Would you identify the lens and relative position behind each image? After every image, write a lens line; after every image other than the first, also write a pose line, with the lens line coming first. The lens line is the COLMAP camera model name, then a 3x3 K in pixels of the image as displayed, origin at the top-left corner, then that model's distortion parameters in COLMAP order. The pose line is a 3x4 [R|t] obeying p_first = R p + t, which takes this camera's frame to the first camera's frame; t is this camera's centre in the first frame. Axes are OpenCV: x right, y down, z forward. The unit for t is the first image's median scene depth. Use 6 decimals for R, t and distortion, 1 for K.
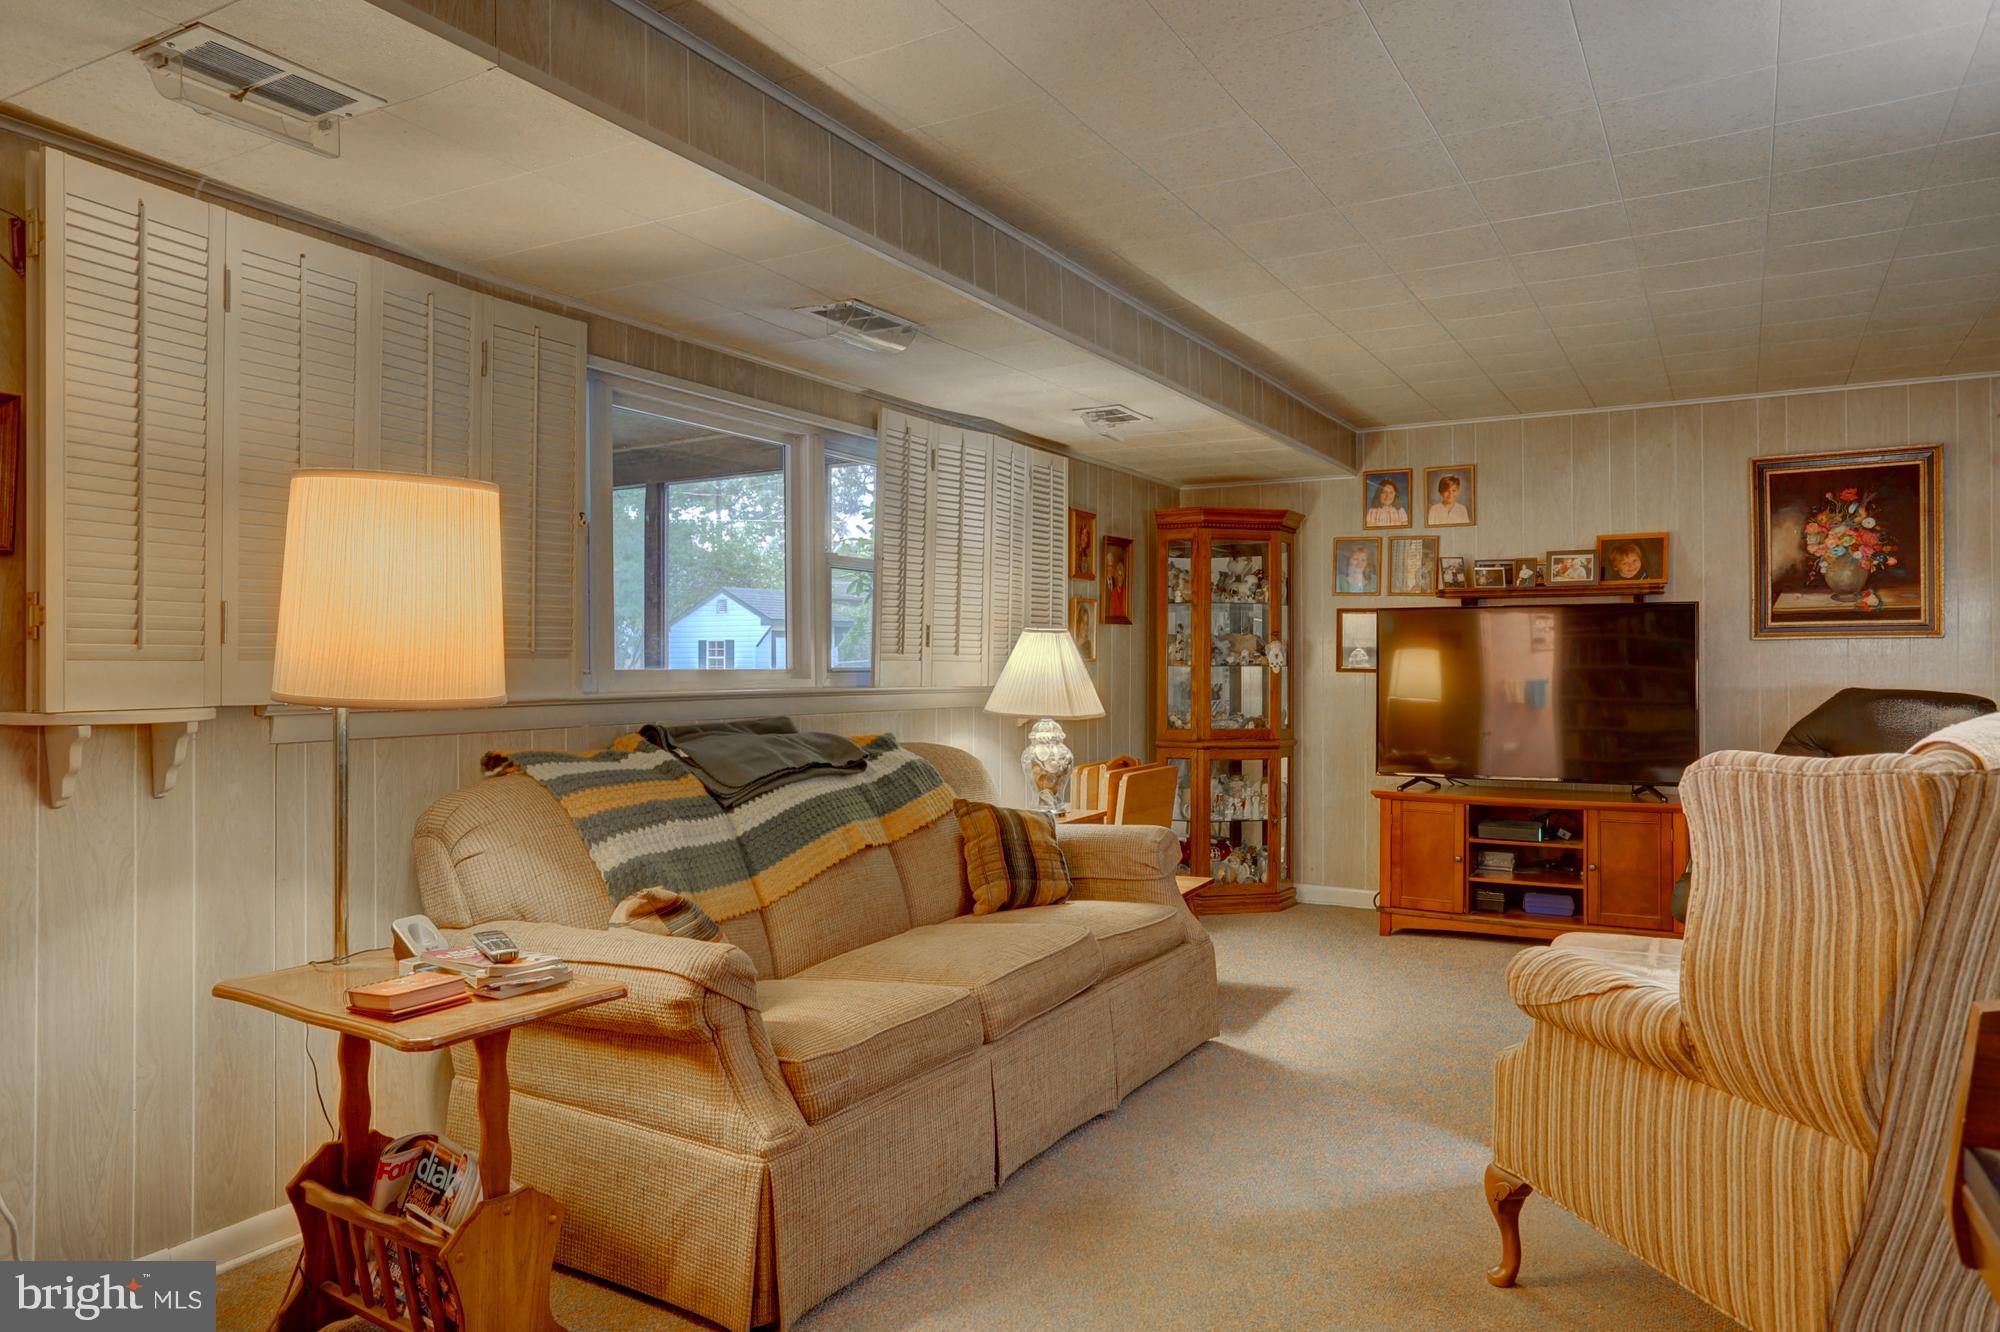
lens RADIAL K [[1279.8, 0, 999.7], [0, 1279.8, 662.7], [0, 0, 1]] dist [-0.008624, -0.001370]
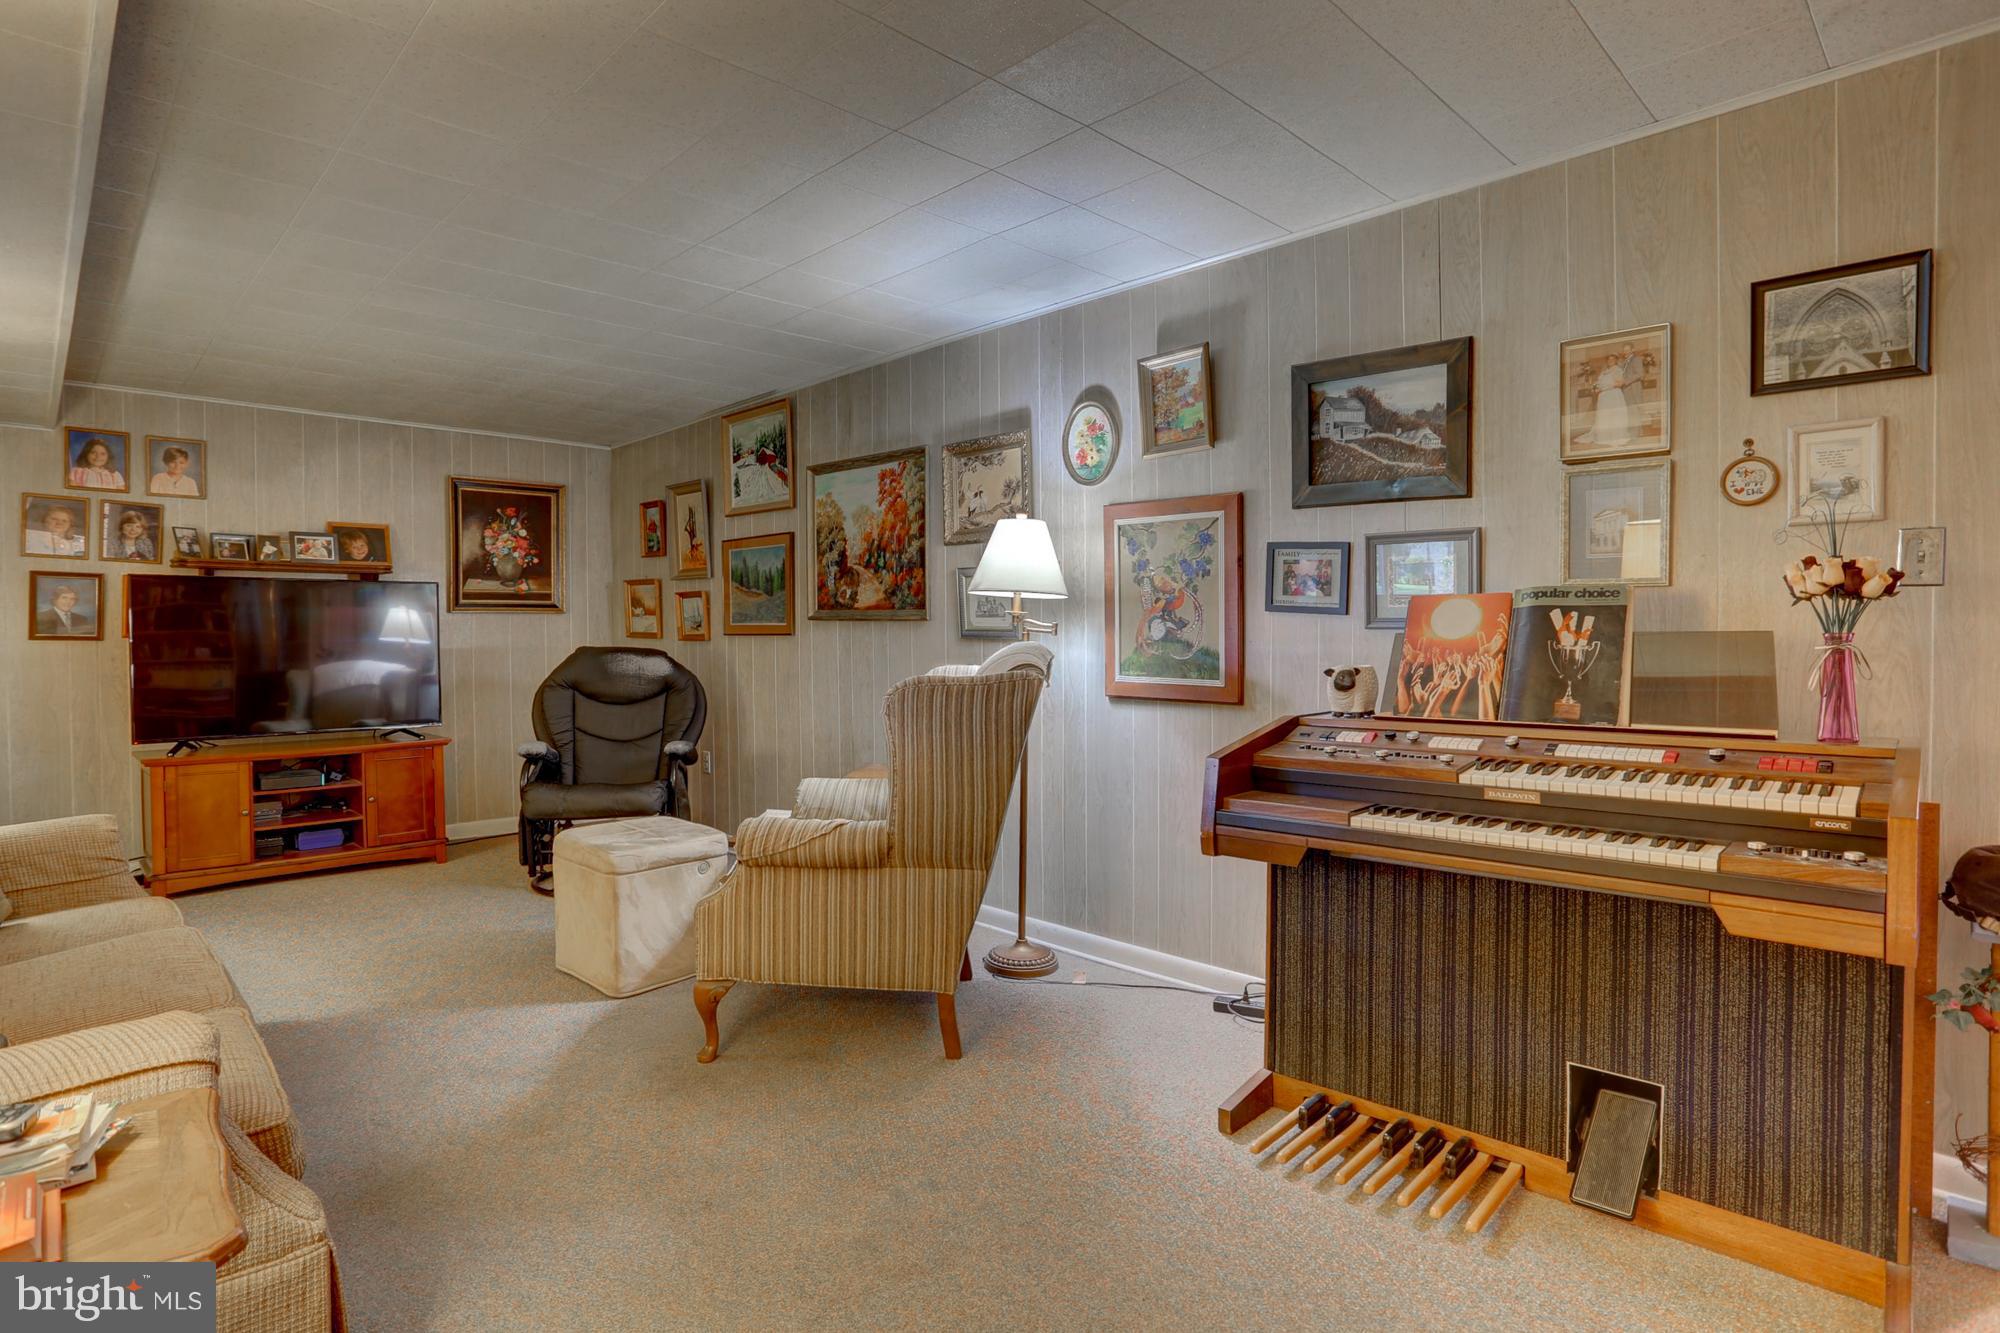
lens RADIAL K [[1024.8, 0, 995.7], [0, 1024.8, 656.2], [0, 0, 1]] dist [-0.046364, 0.000648]
pose [[0.263136, -0.022856, 0.964488, -0.272675], [-0.002452, 0.999700, 0.024359, 0.000369], [-0.964756, -0.008774, 0.263001, 0.170844]]
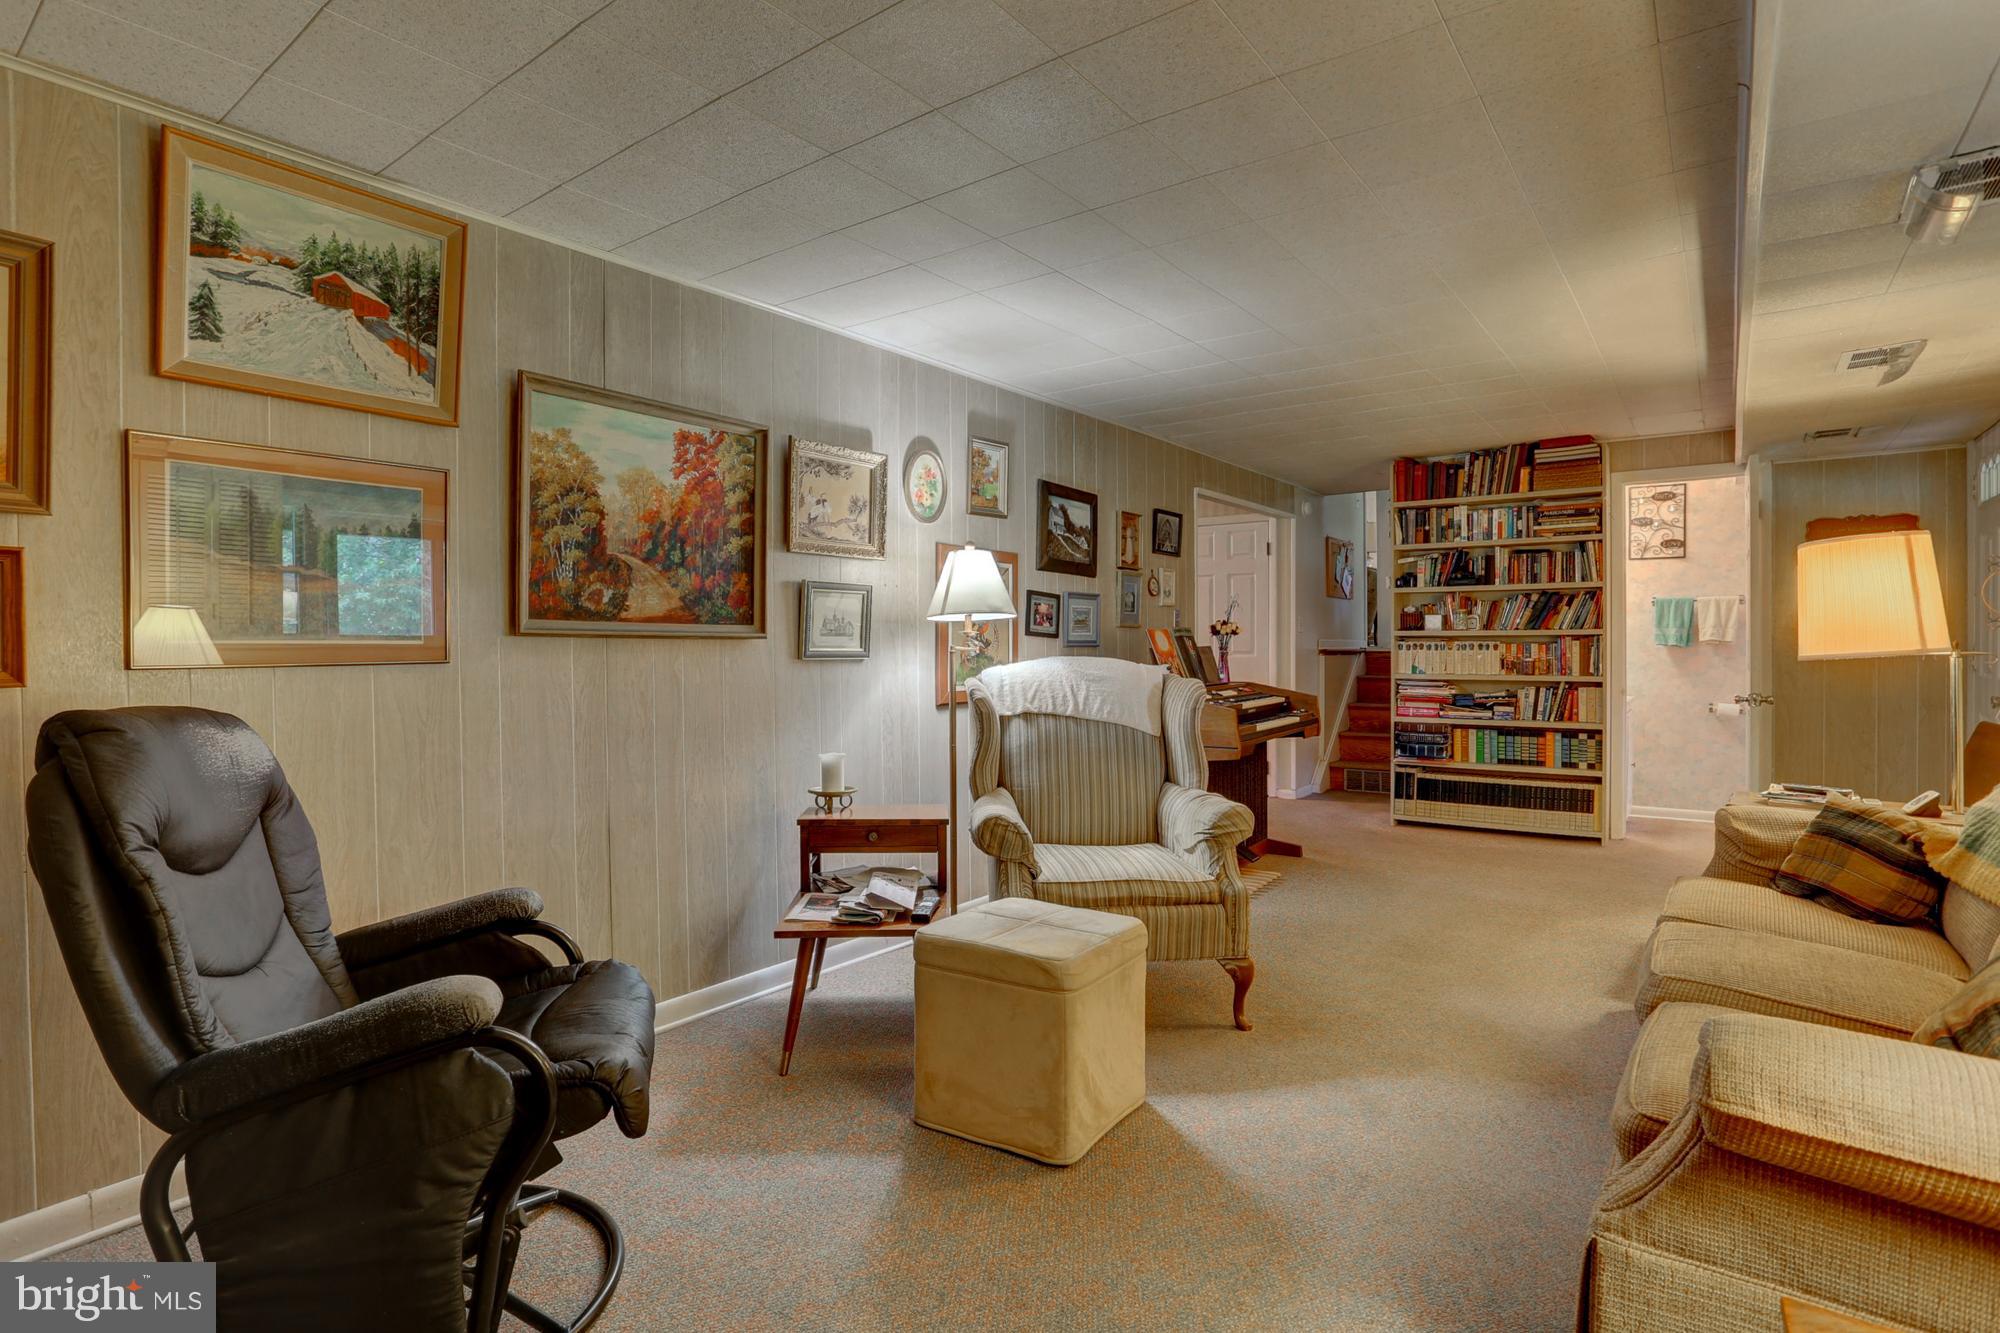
lens RADIAL K [[988.1, 0, 994.1], [0, 988.1, 650.1], [0, 0, 1]] dist [-0.054081, 0.021446]
pose [[-0.992242, 0.007883, 0.124067, 0.245440], [0.008388, 0.999959, 0.003551, -0.001719], [-0.124034, 0.004564, -0.992267, 1.009575]]
